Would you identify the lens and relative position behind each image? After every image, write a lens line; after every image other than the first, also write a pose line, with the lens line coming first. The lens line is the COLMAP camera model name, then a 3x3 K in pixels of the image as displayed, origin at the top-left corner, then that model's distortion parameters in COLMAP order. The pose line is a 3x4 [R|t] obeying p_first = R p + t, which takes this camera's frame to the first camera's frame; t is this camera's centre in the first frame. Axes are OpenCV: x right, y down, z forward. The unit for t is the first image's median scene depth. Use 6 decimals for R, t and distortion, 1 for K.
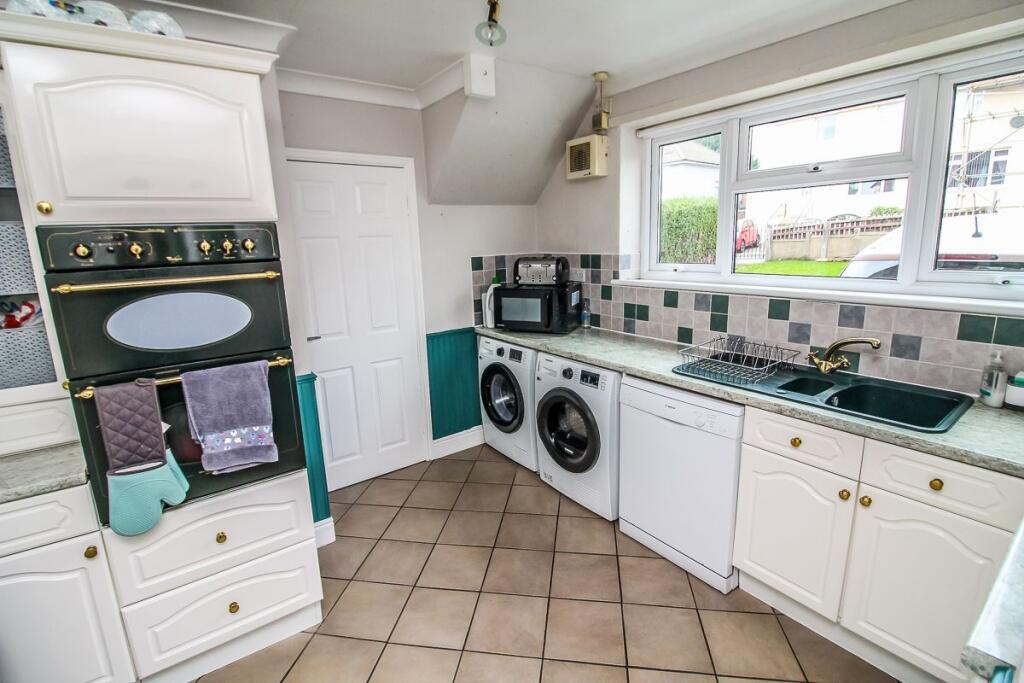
lens RADIAL K [[472.1, 0, 511.7], [0, 472.1, 333.0], [0, 0, 1]] dist [-0.000243, -0.012999]
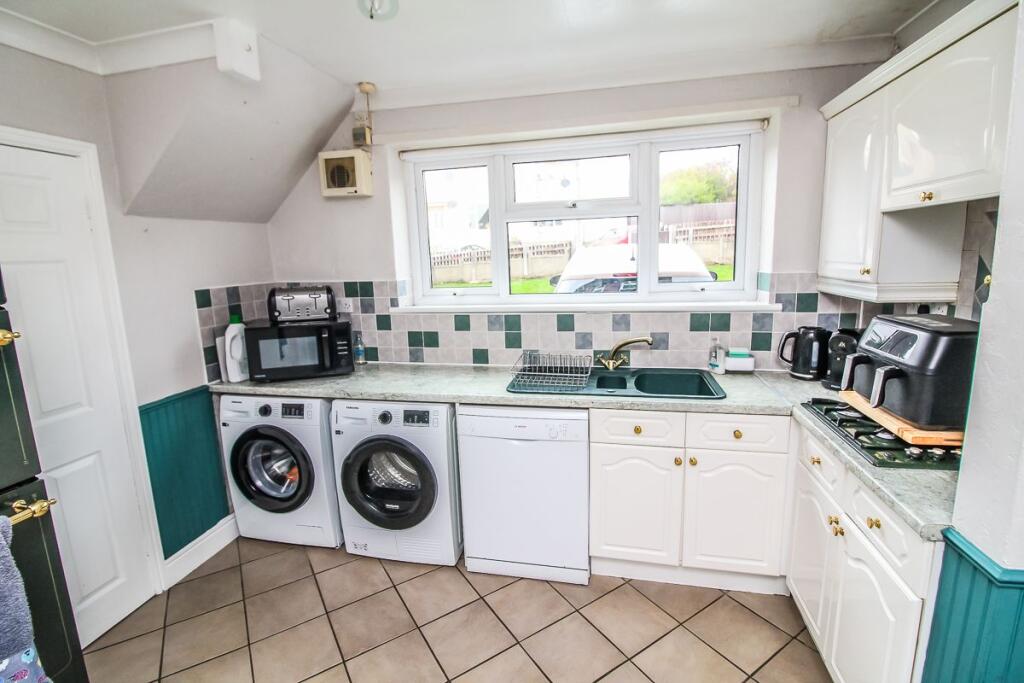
lens RADIAL K [[472.1, 0, 511.7], [0, 472.1, 333.0], [0, 0, 1]] dist [-0.000243, -0.012999]
pose [[0.748889, -0.100039, 0.655101, -0.233197], [0.136582, 0.990617, -0.004862, -0.029058], [-0.648468, 0.093116, 0.755526, 0.163411]]
